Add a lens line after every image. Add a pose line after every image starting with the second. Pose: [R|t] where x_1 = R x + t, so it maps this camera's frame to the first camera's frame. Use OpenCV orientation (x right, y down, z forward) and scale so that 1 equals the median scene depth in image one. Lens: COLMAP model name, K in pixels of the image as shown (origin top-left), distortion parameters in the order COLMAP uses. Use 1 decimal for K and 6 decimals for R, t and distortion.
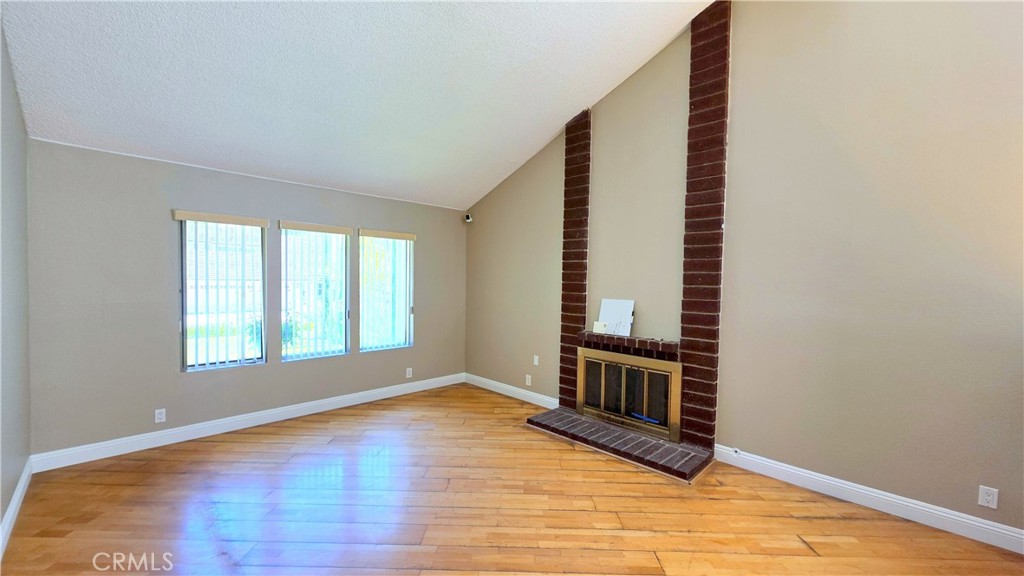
lens RADIAL K [[410.1, 0, 509.2], [0, 410.1, 284.3], [0, 0, 1]] dist [0.002634, 0.000610]
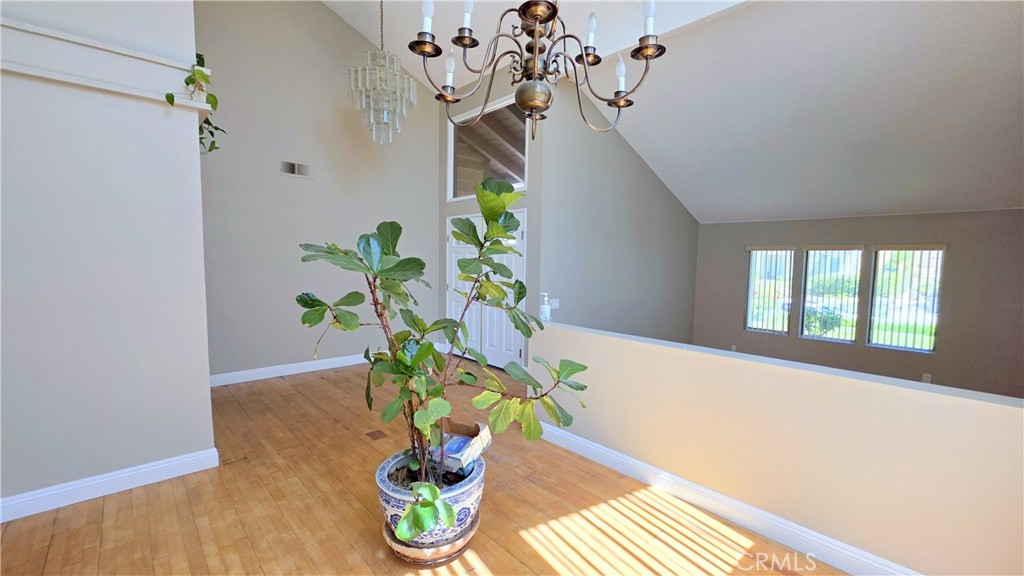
lens RADIAL K [[432.0, 0, 493.2], [0, 432.0, 289.6], [0, 0, 1]] dist [0.002010, 0.000308]
pose [[-0.077116, 0.058209, -0.995321, 1.111607], [-0.031273, 0.997662, 0.060769, -0.044941], [0.996532, 0.035813, -0.075115, -0.019382]]
